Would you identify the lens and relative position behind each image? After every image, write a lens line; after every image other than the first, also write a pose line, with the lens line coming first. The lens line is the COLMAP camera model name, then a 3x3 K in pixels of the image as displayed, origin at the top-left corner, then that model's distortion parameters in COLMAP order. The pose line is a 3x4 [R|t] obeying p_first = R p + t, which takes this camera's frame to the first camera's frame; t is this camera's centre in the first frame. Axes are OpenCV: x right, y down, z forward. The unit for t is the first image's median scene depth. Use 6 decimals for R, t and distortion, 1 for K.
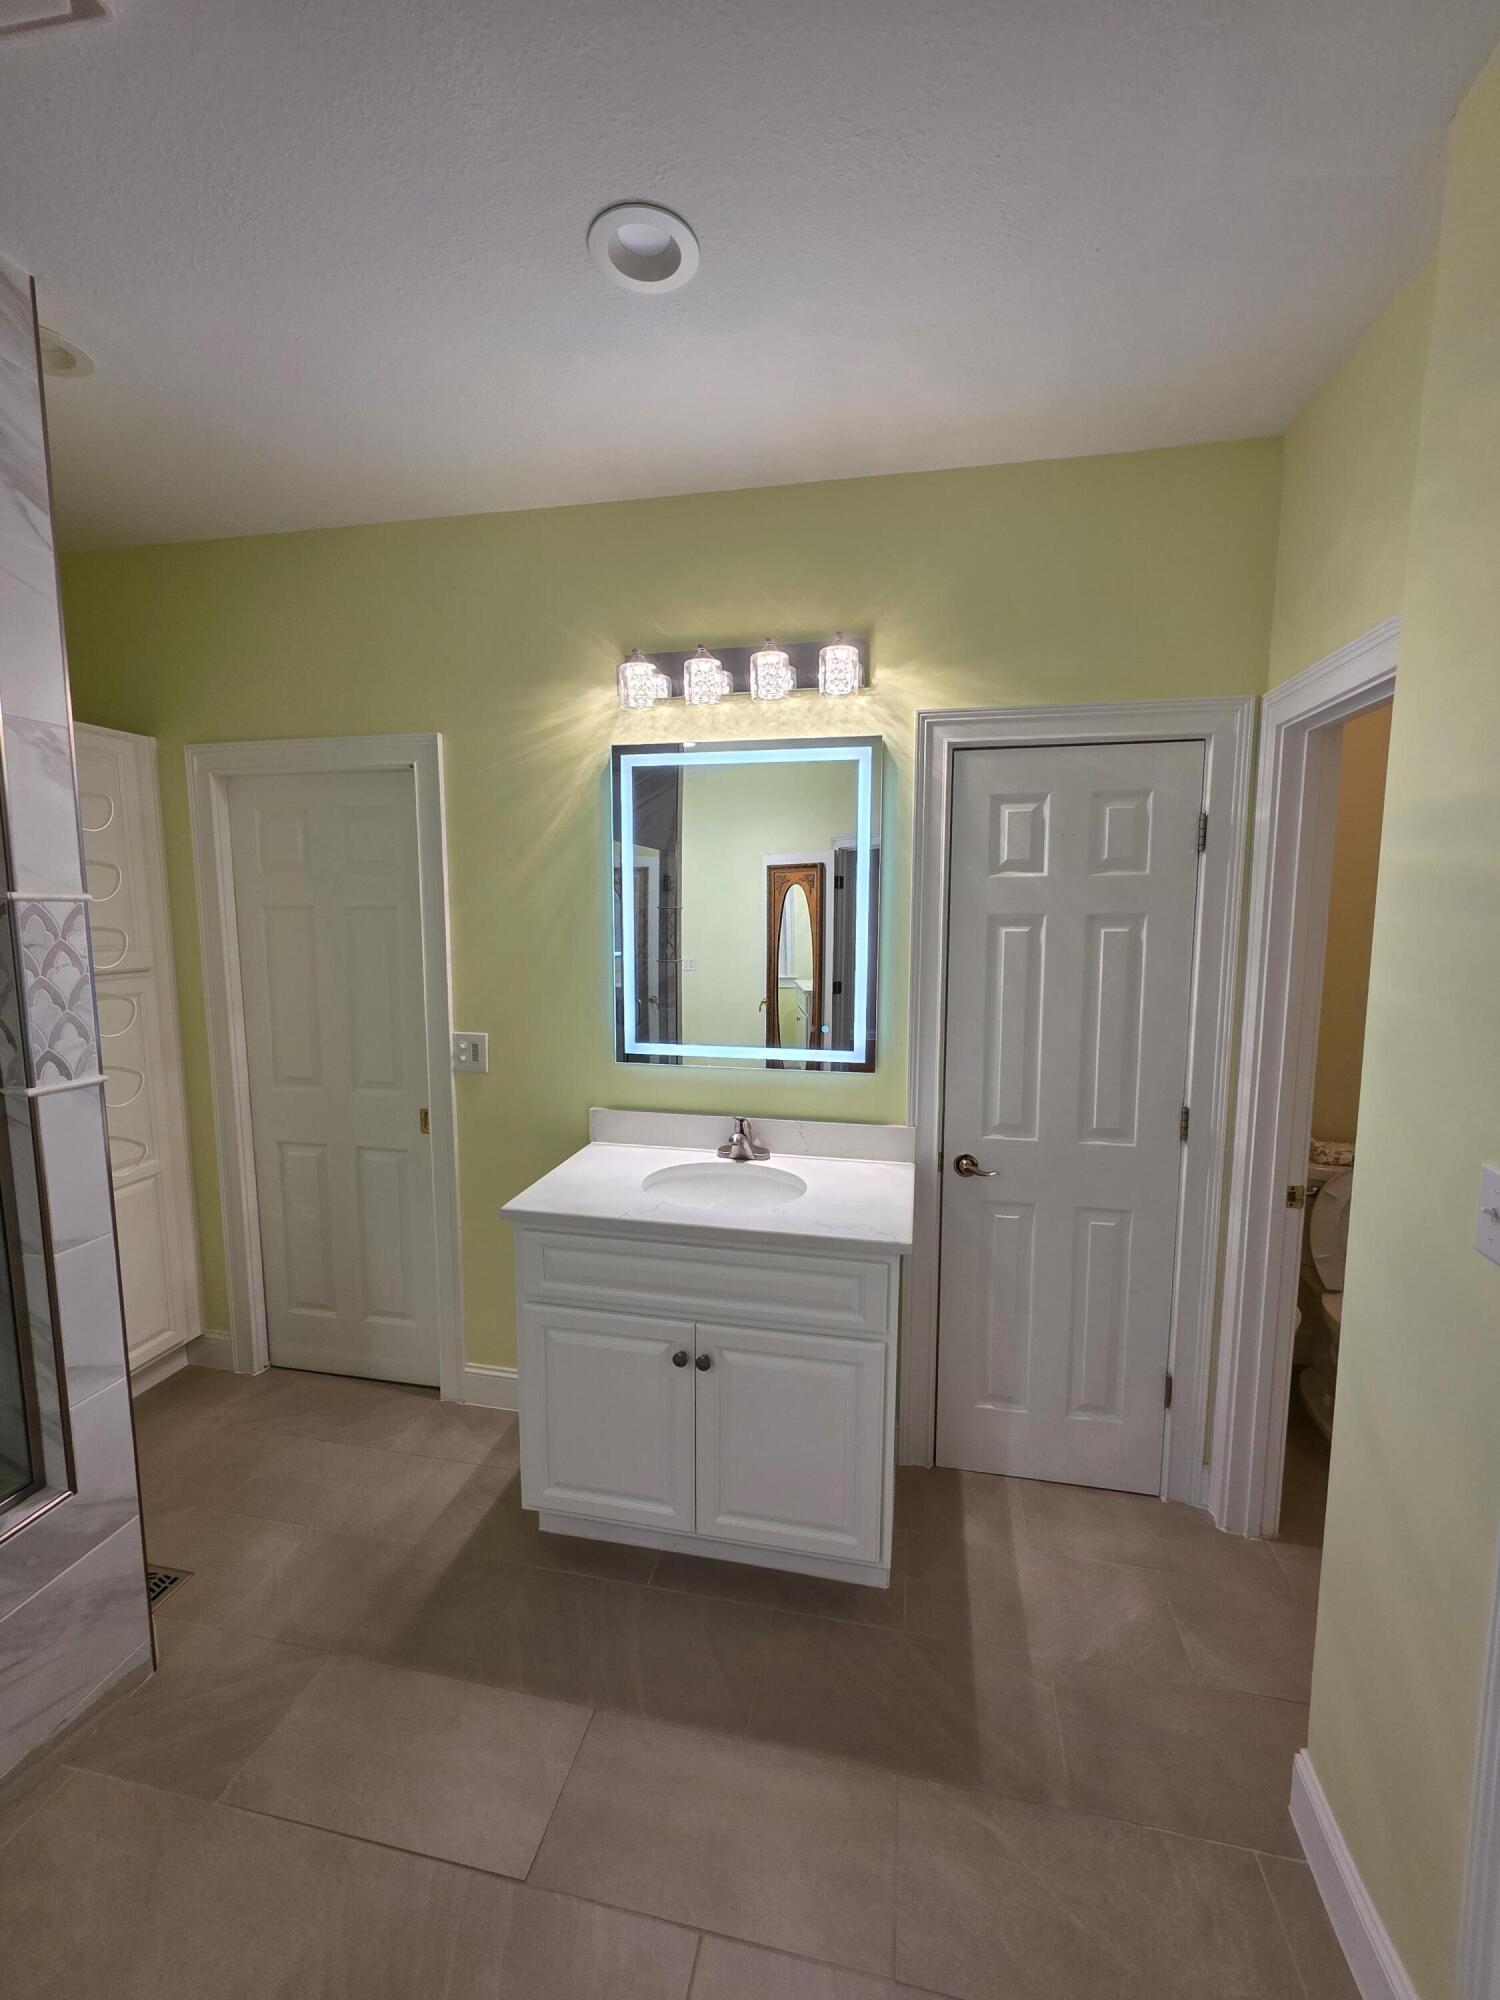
lens RADIAL K [[805.2, 0, 762.4], [0, 805.2, 1000.1], [0, 0, 1]] dist [-0.002432, 0.000606]
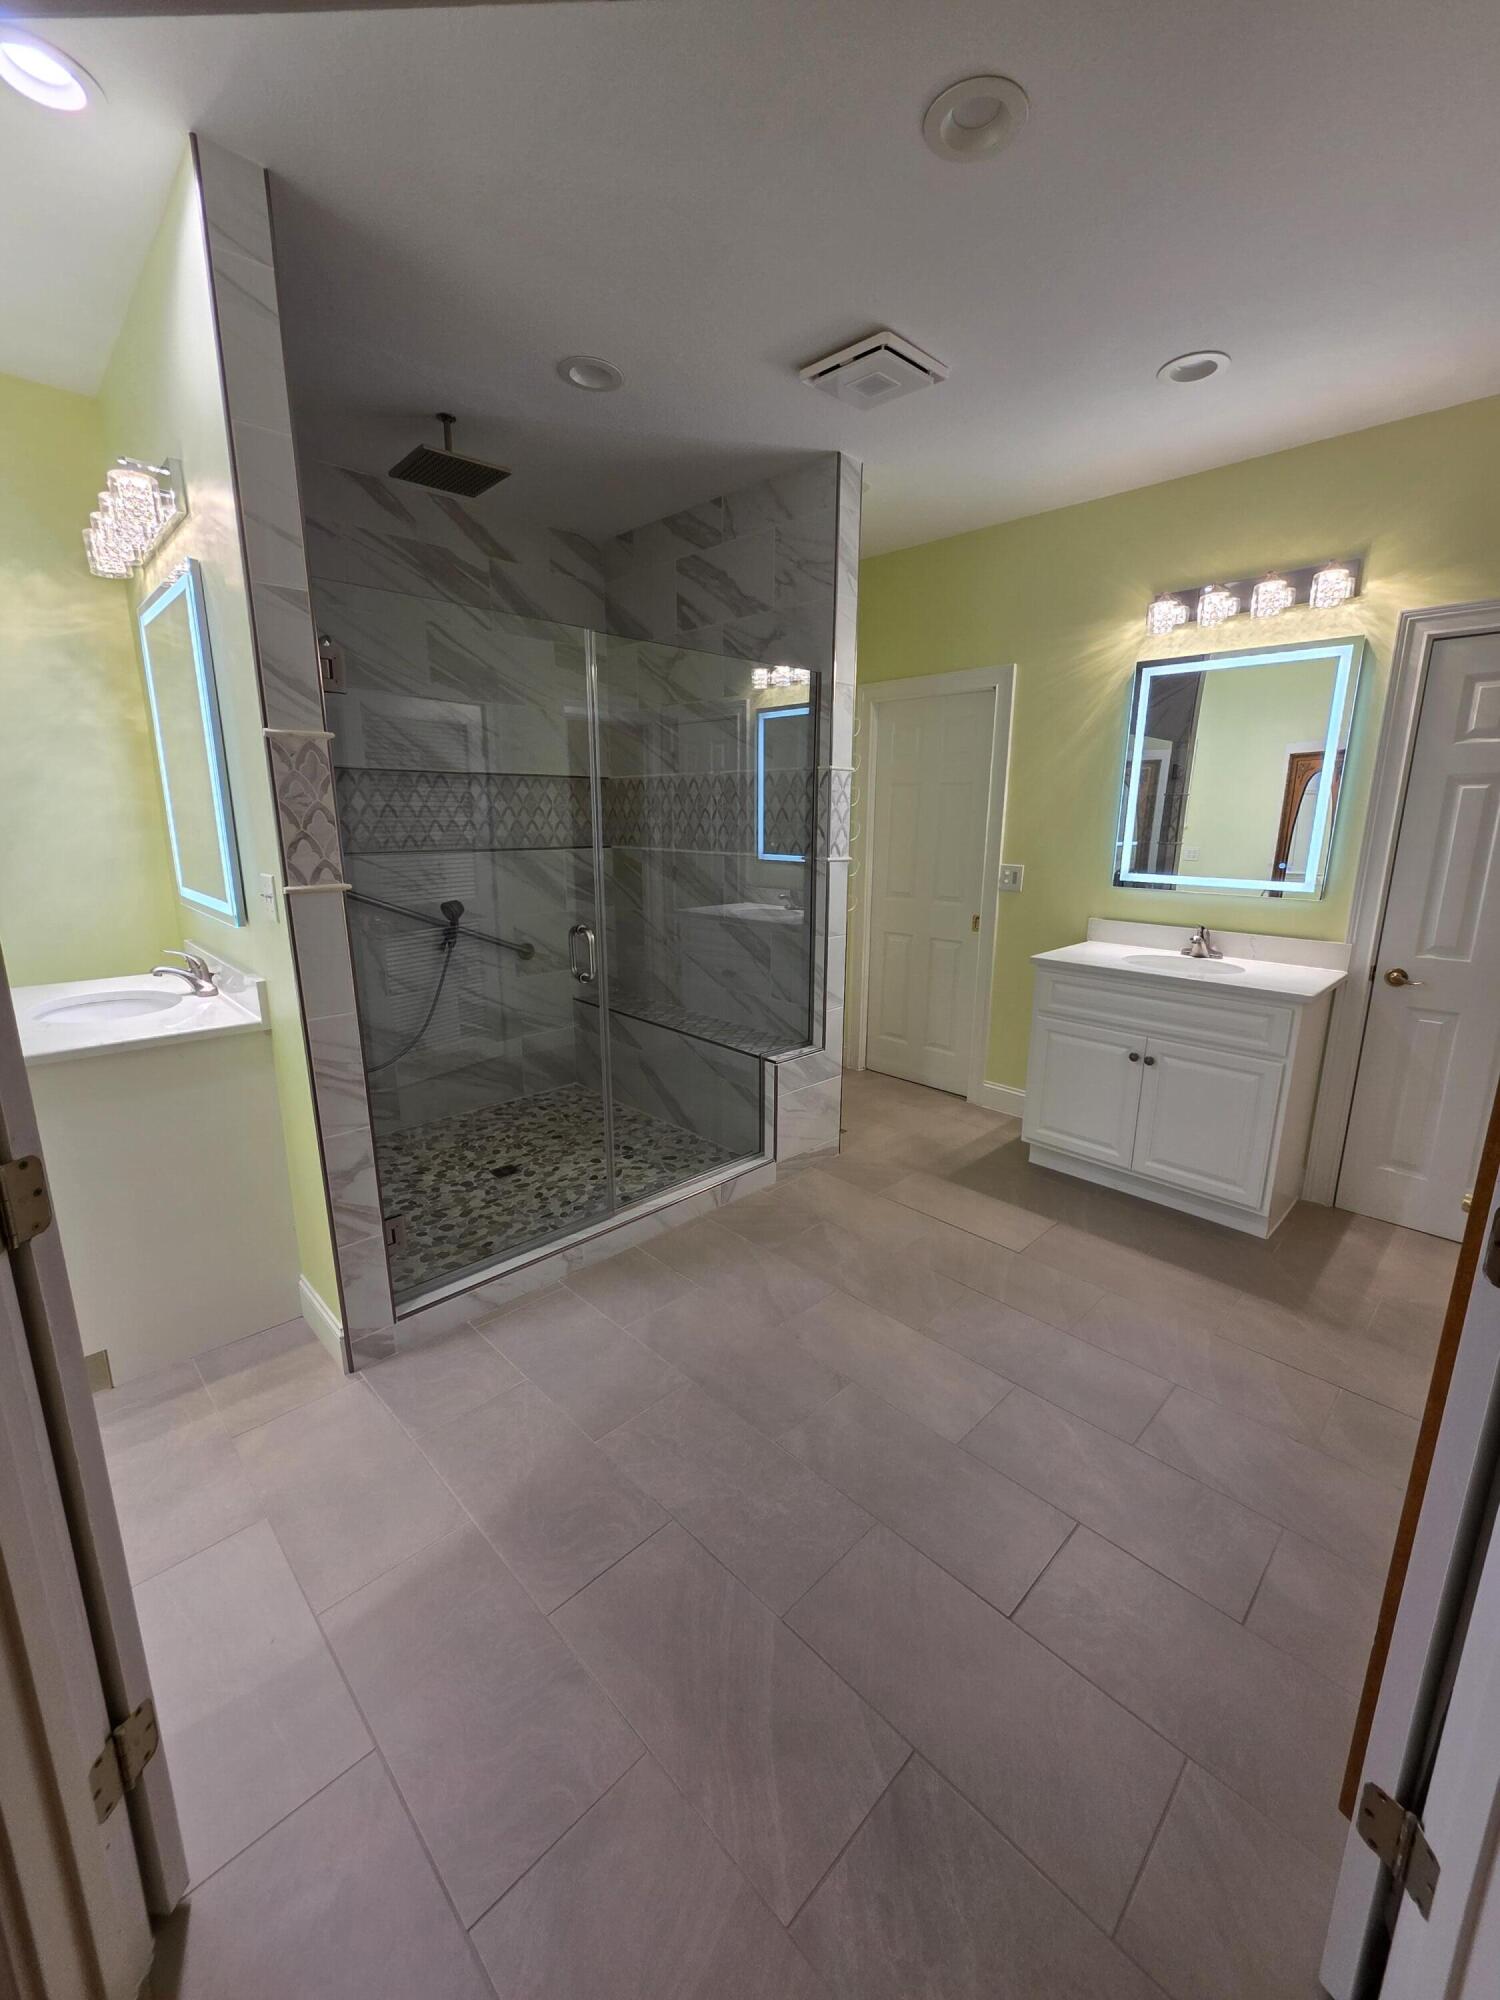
lens RADIAL K [[805.2, 0, 755.3], [0, 805.2, 993.5], [0, 0, 1]] dist [-0.002432, 0.000606]
pose [[0.827162, 0.126010, -0.547654, 0.115220], [-0.069040, 0.989940, 0.123500, 0.144911], [0.557707, -0.064344, 0.827540, -0.631372]]
